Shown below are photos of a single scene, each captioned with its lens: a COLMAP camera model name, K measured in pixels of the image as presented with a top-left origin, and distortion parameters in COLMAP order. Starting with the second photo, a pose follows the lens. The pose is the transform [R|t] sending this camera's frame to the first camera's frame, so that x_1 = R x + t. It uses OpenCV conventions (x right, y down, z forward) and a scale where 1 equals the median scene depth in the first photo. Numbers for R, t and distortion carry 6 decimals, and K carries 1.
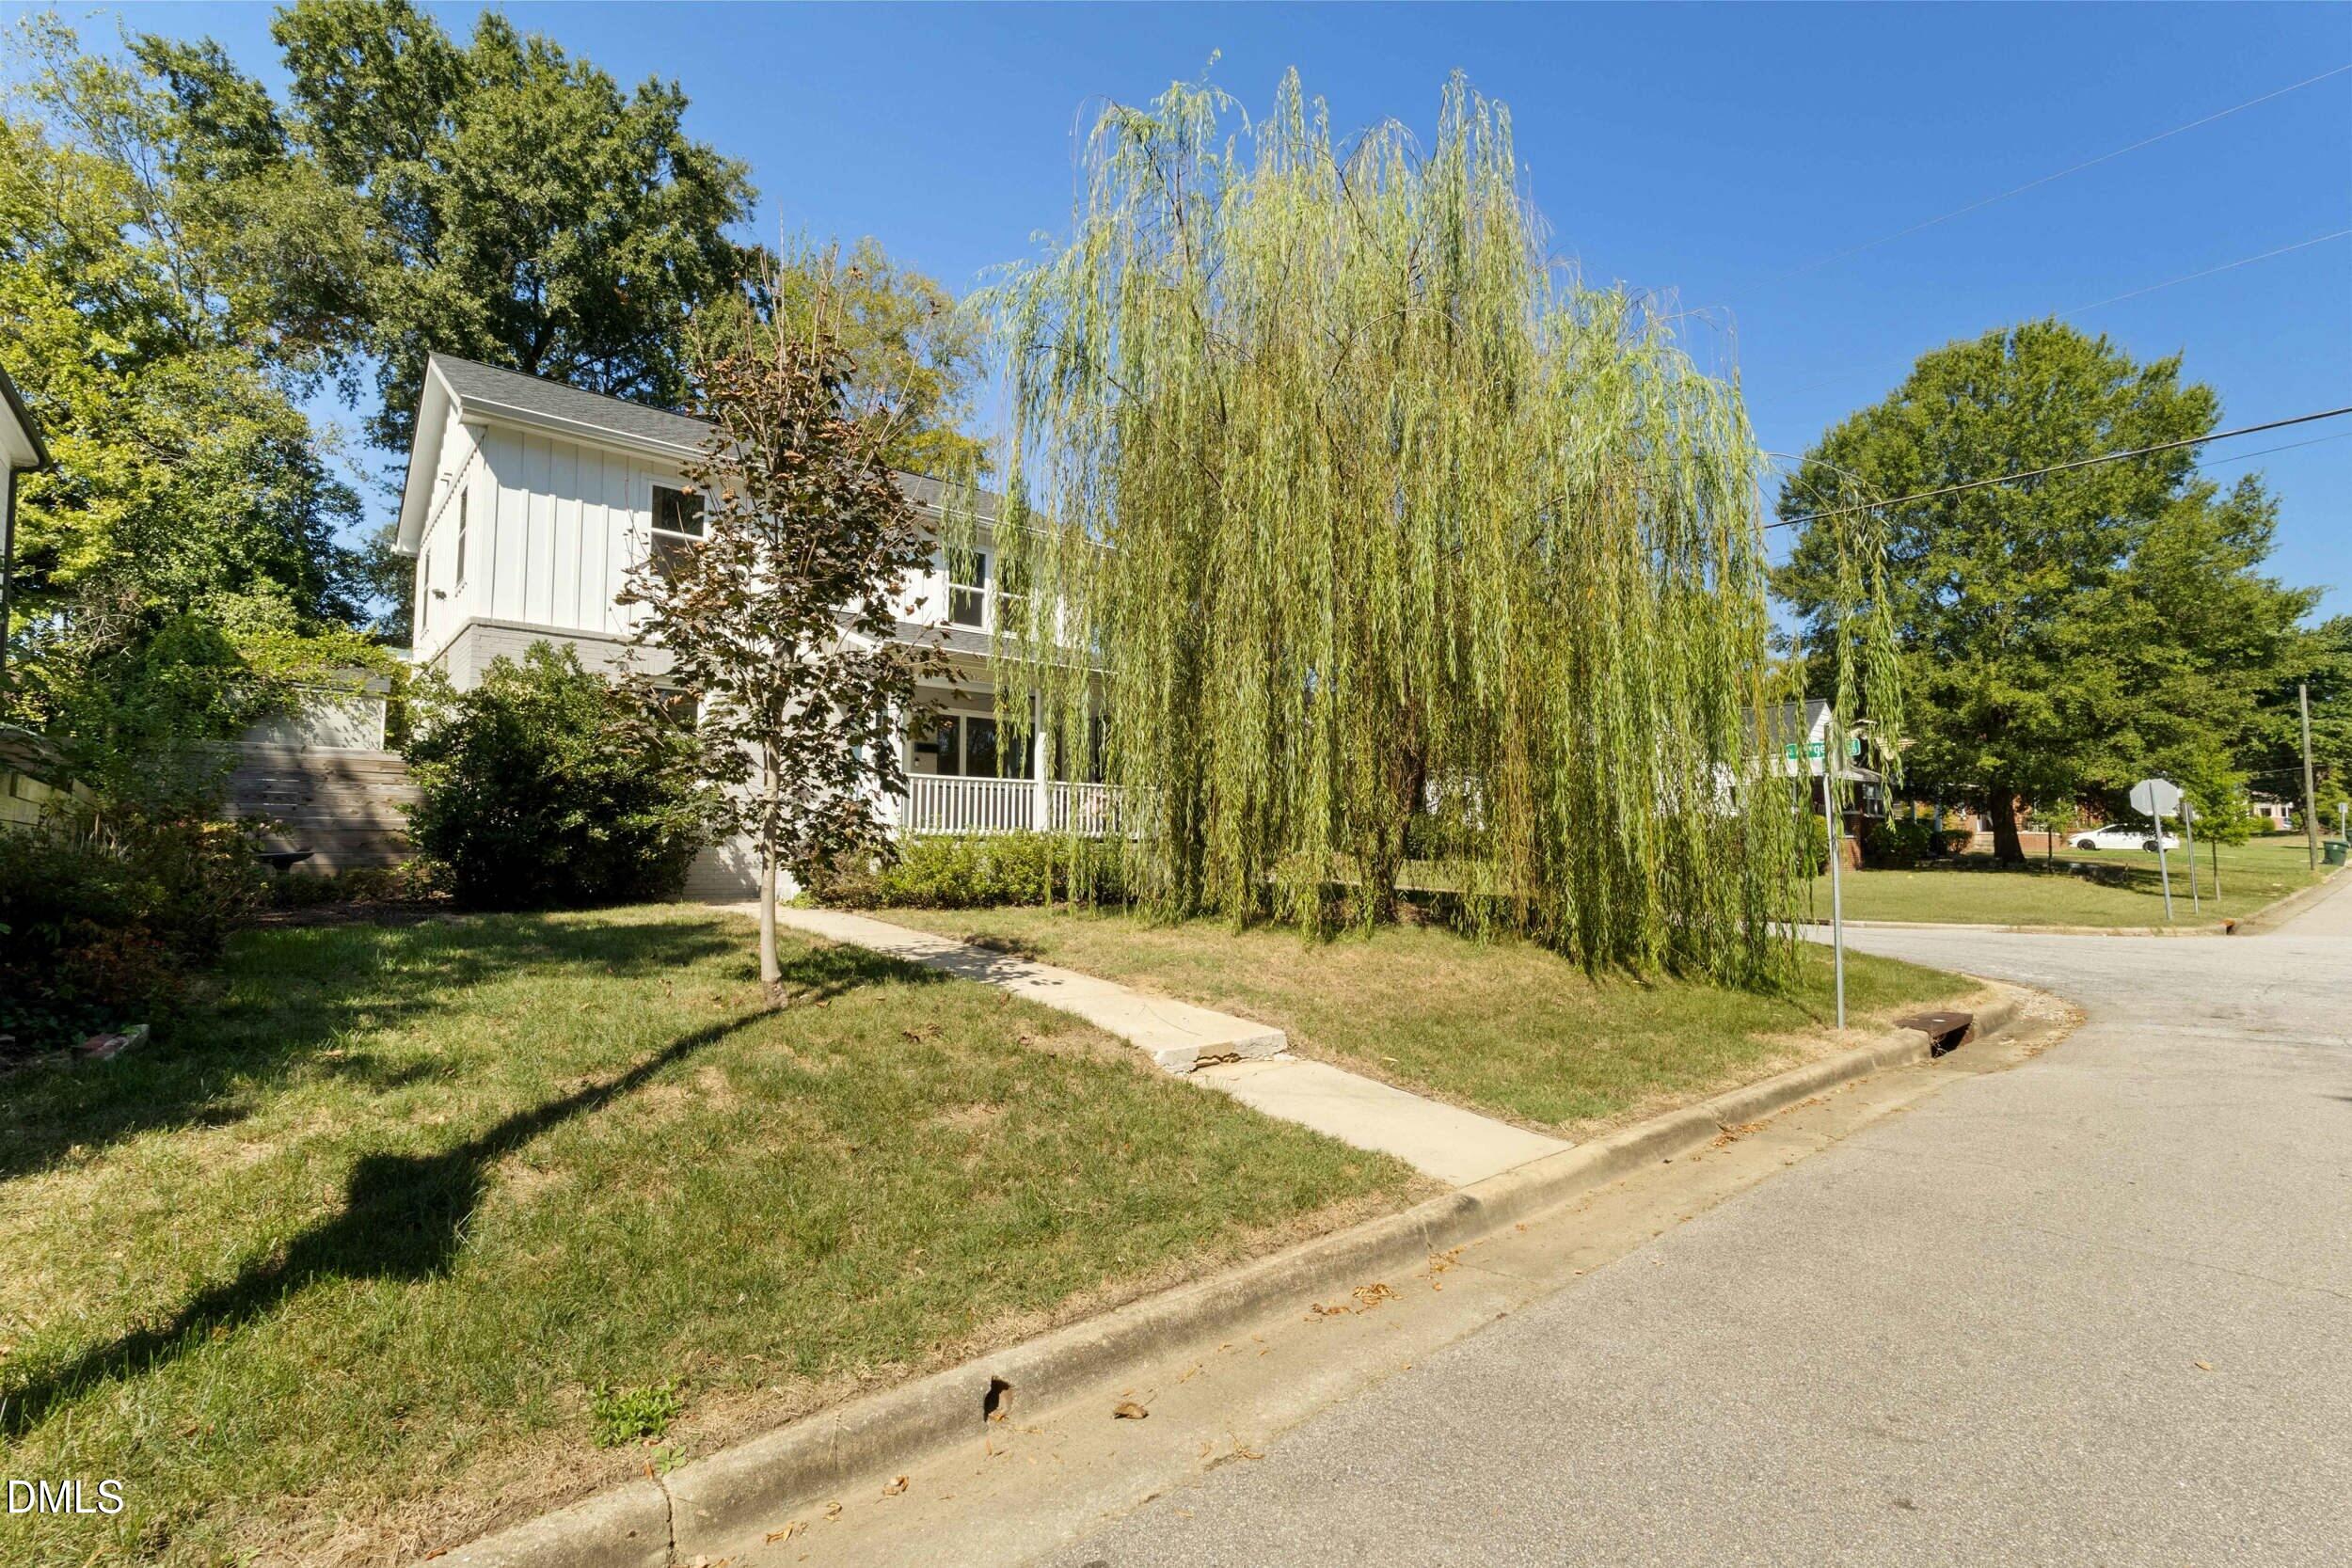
lens RADIAL K [[1078.9, 0, 1180.5], [0, 1078.9, 786.2], [0, 0, 1]] dist [-0.001139, -0.000161]
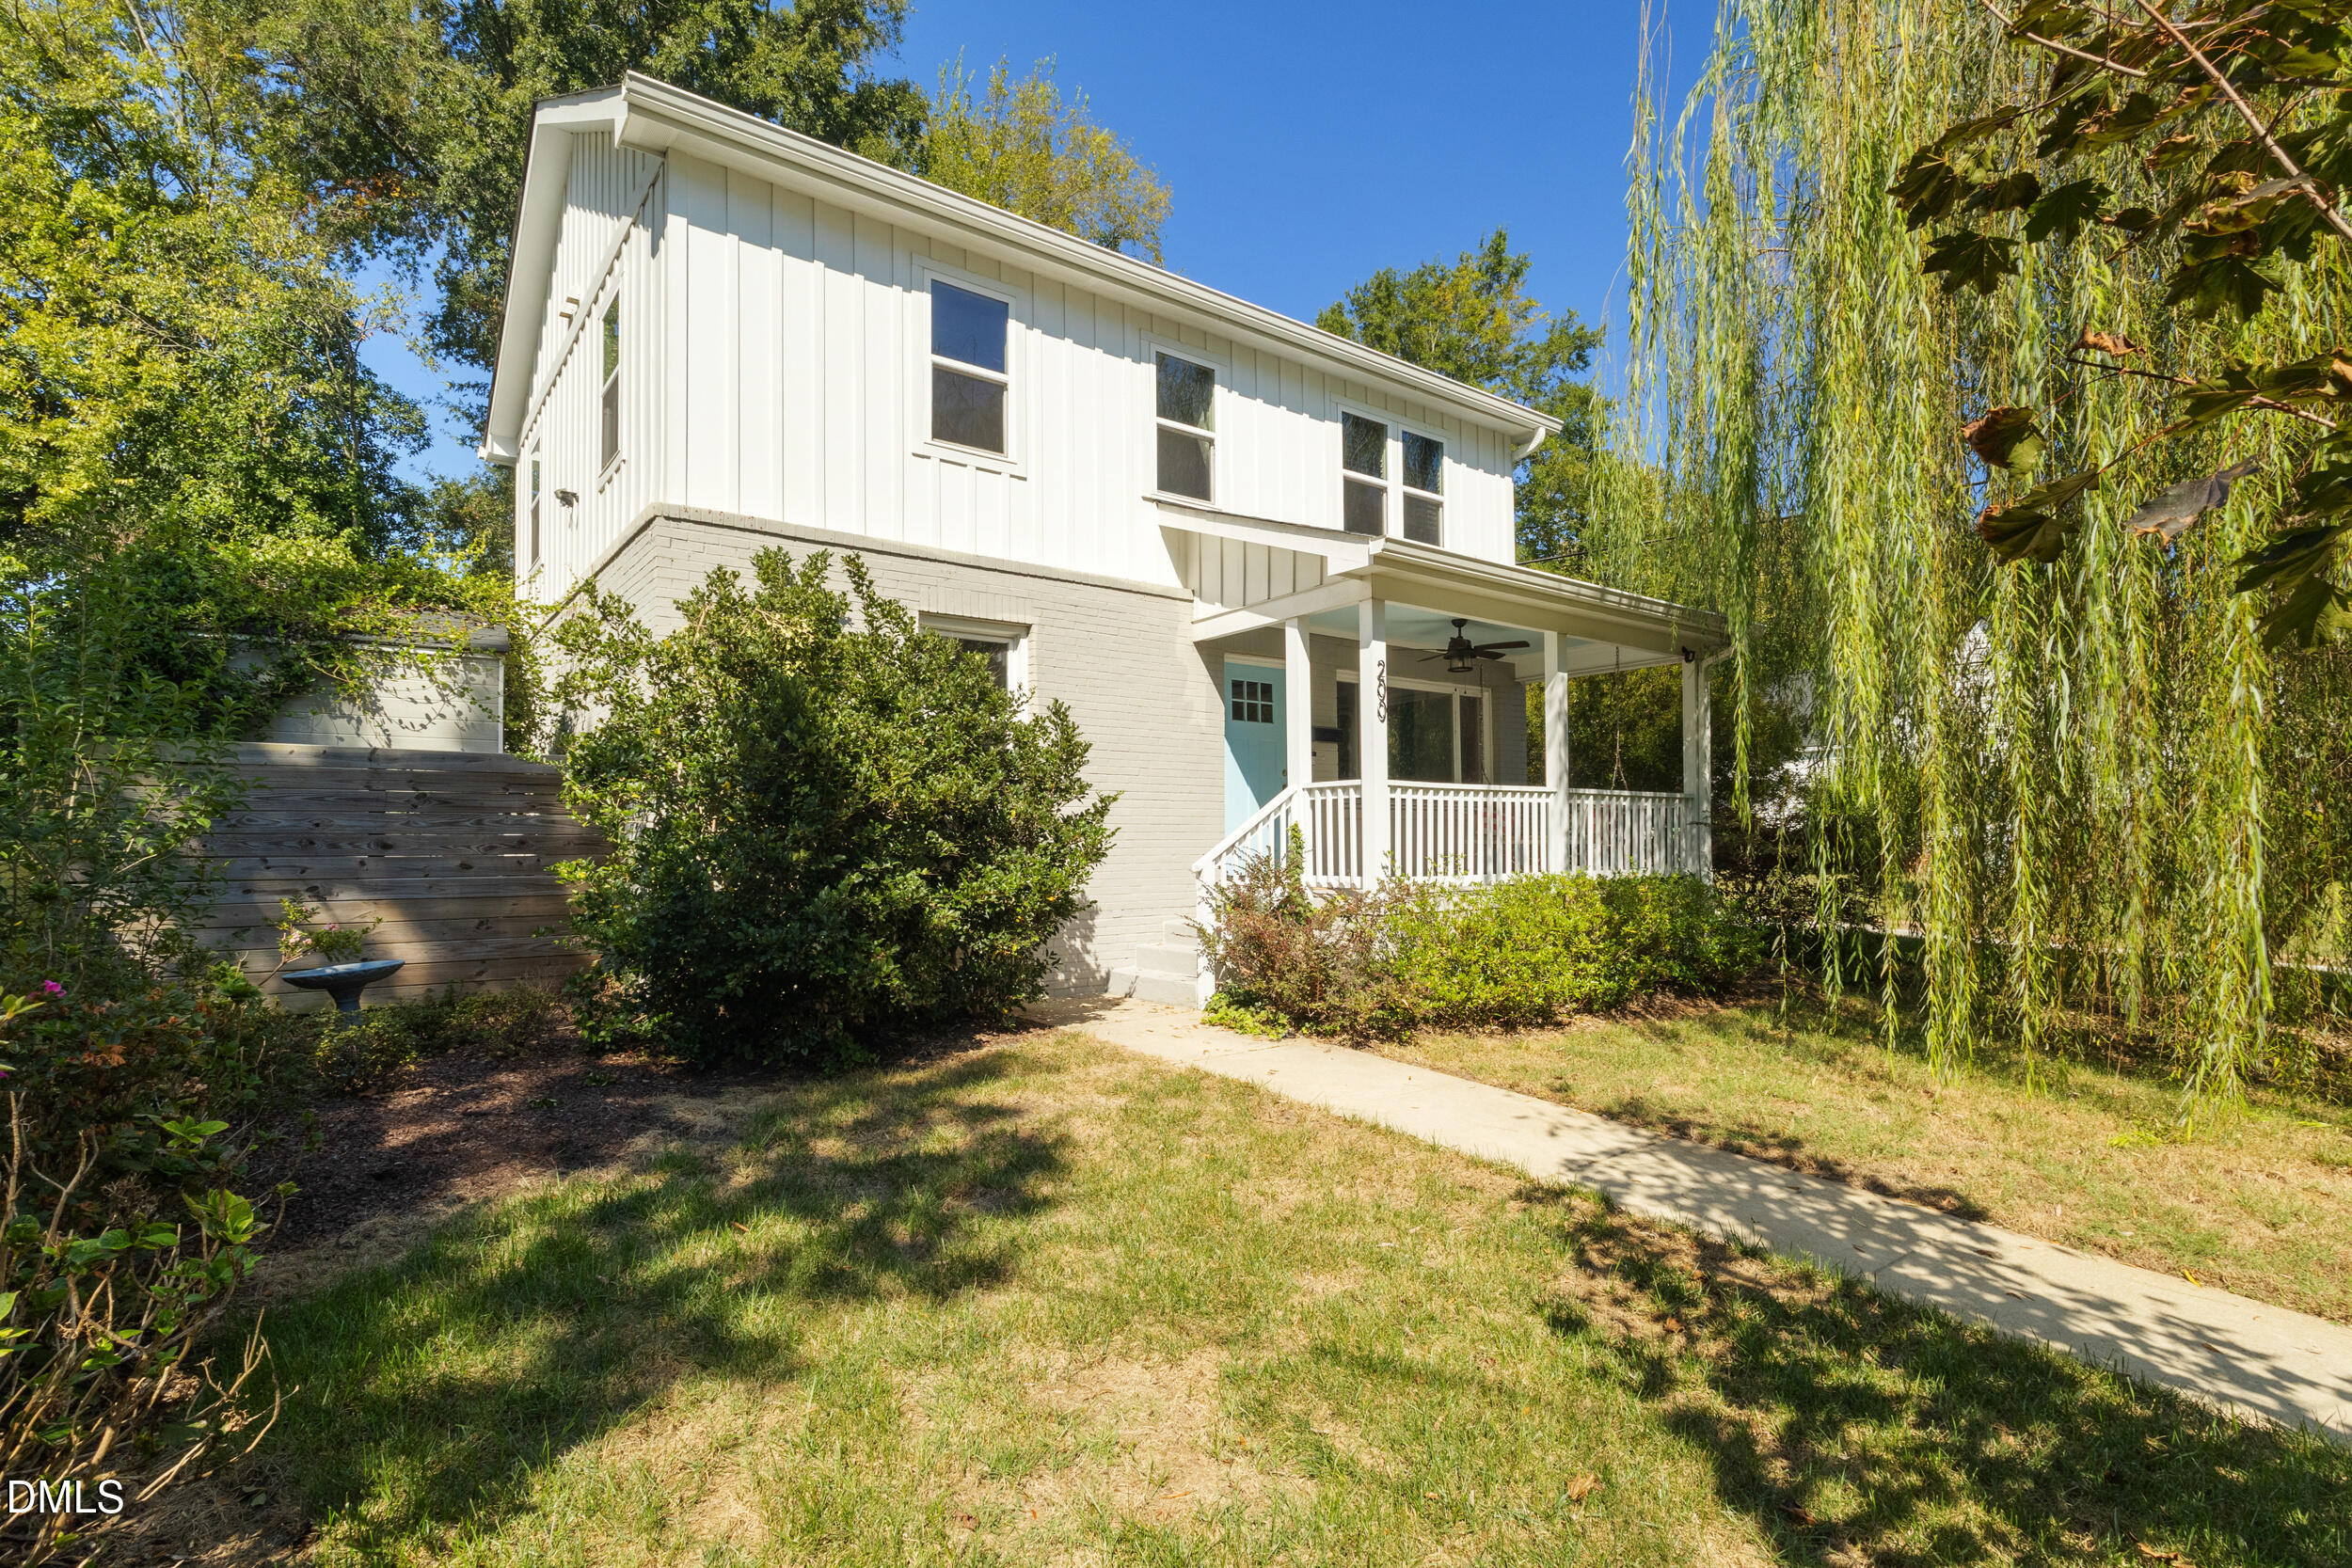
lens RADIAL K [[1092.3, 0, 1170.2], [0, 1092.3, 787.8], [0, 0, 1]] dist [0.003295, 0.001919]
pose [[0.998587, -0.010279, -0.052136, -0.272298], [0.011885, 0.999462, 0.030578, -0.020288], [0.051793, -0.031154, 0.998172, 0.338150]]
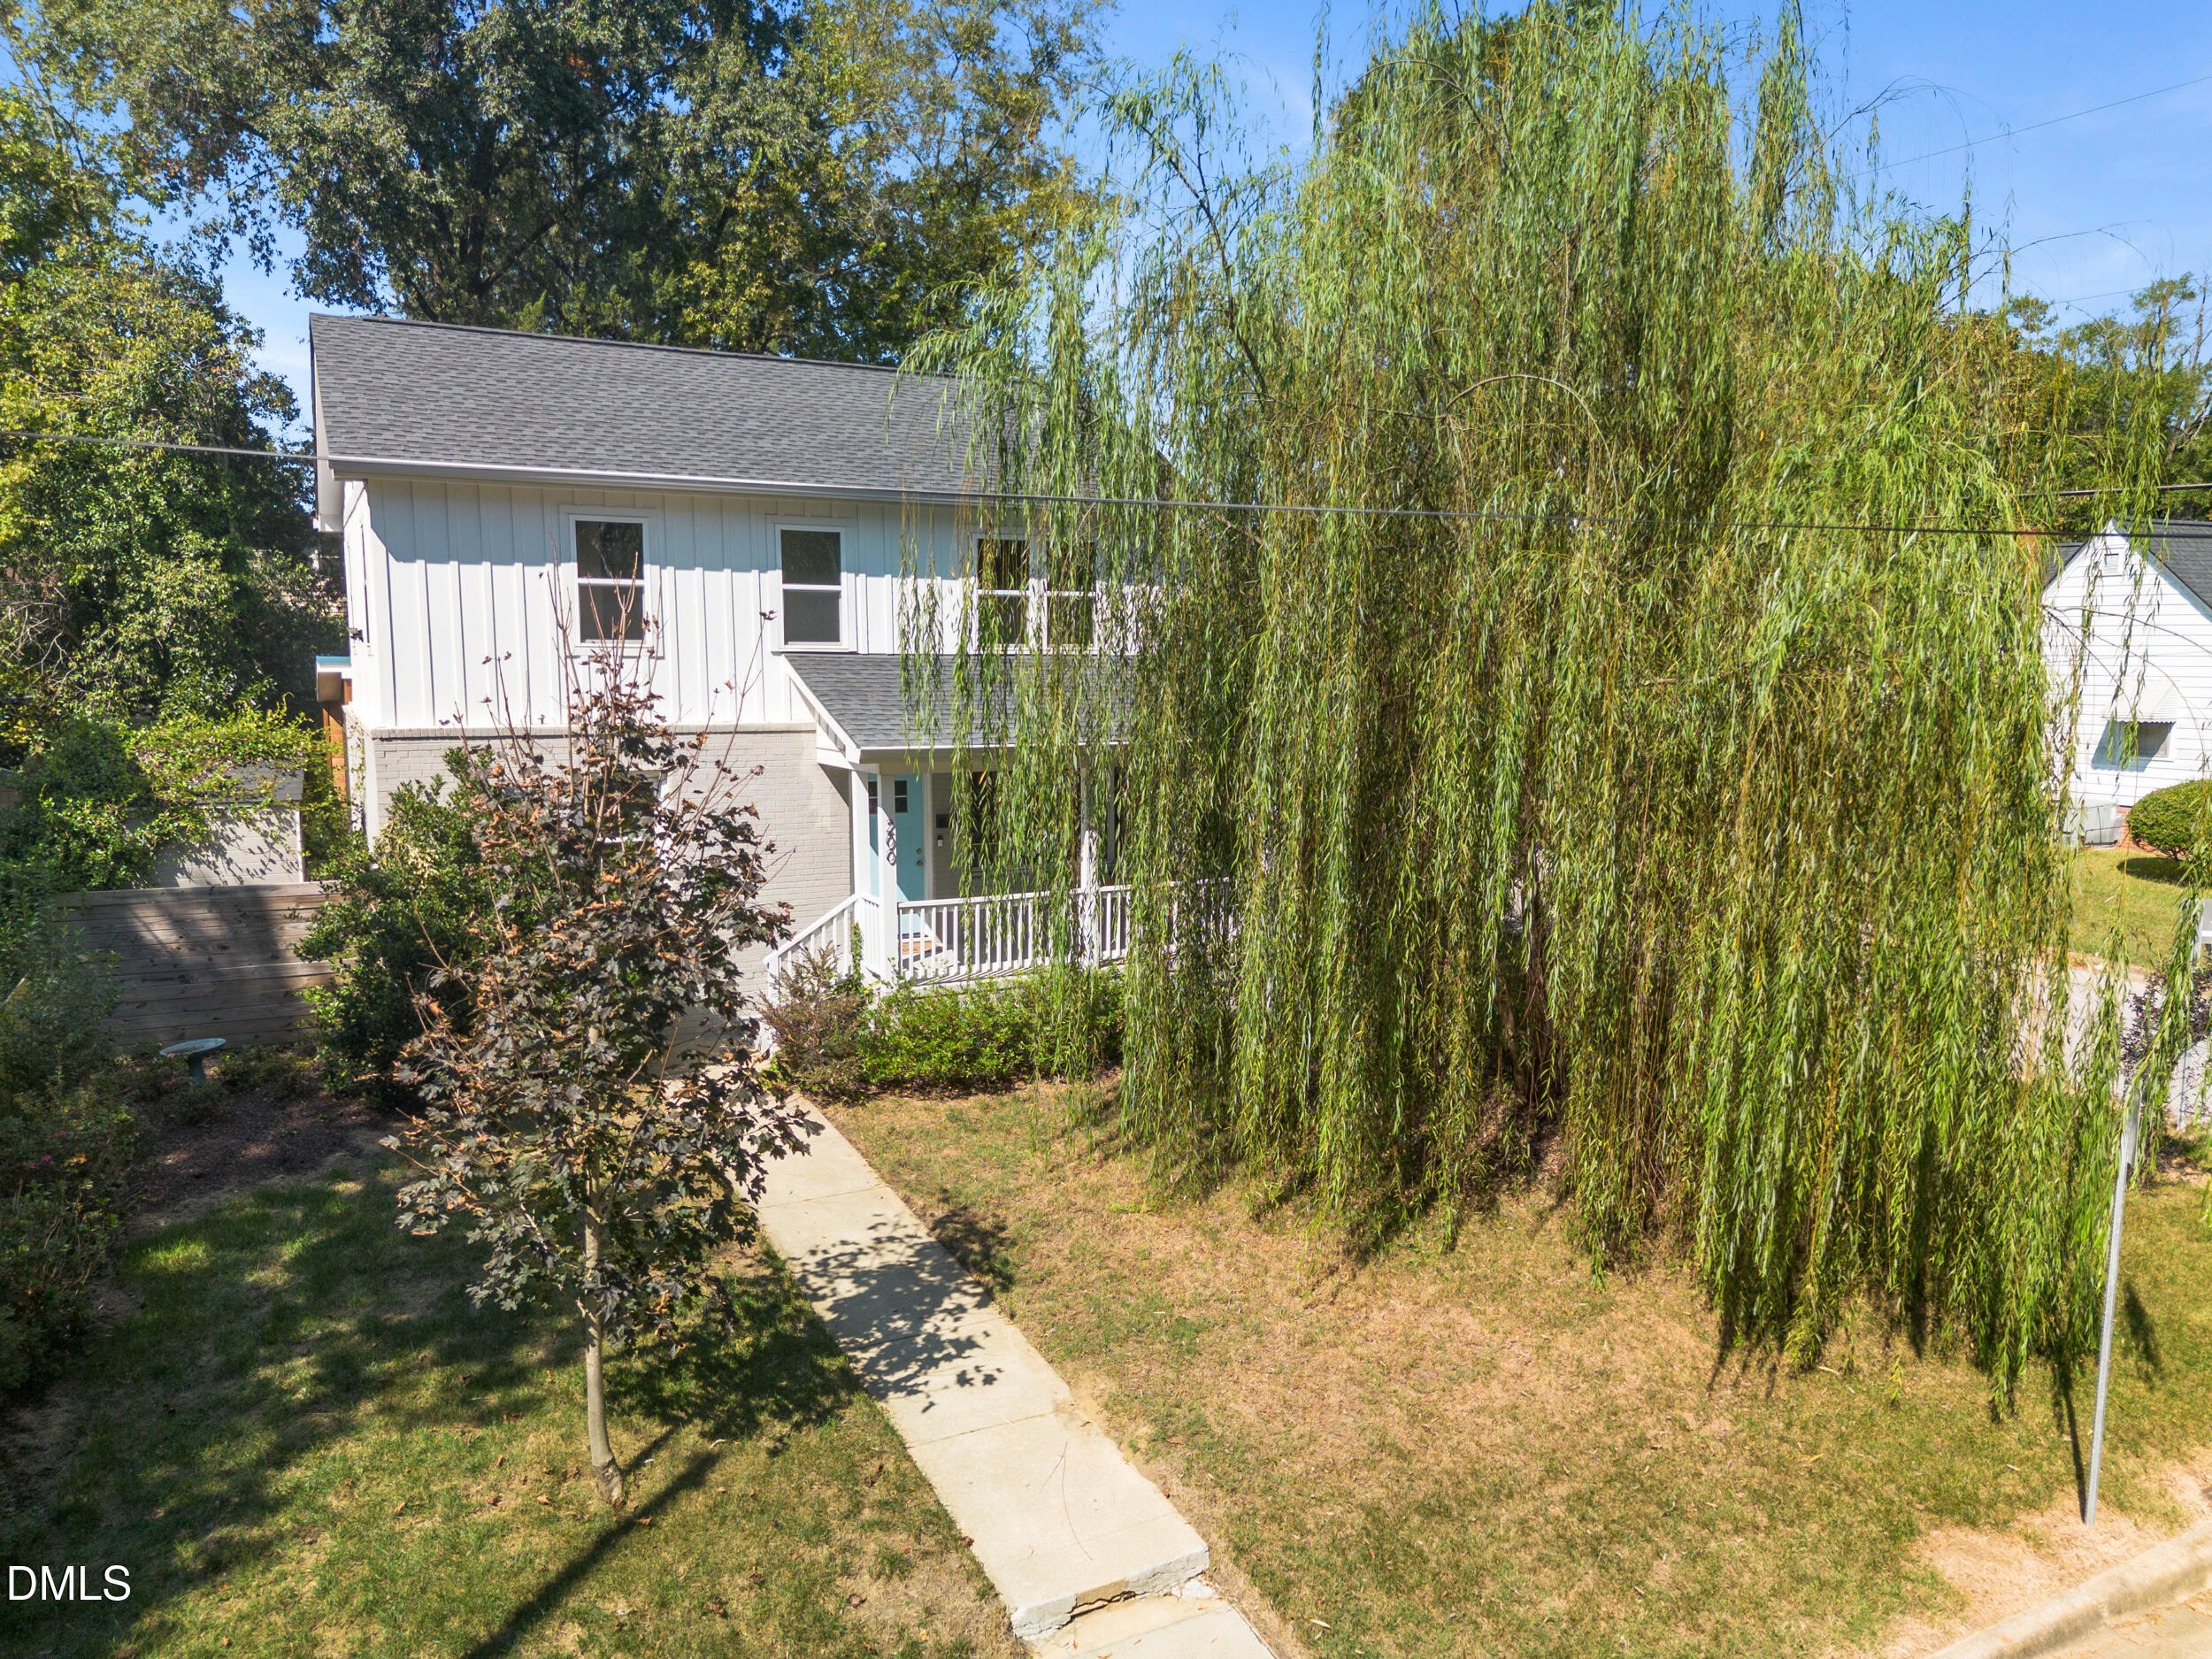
lens RADIAL K [[1560.5, 0, 1096.3], [0, 1560.5, 823.4], [0, 0, 1]] dist [0.056780, -0.050499]
pose [[0.972362, 0.022396, -0.232403, 0.106773], [0.017943, 0.985277, 0.170020, -0.203174], [0.232789, -0.169491, 0.957644, -0.013793]]
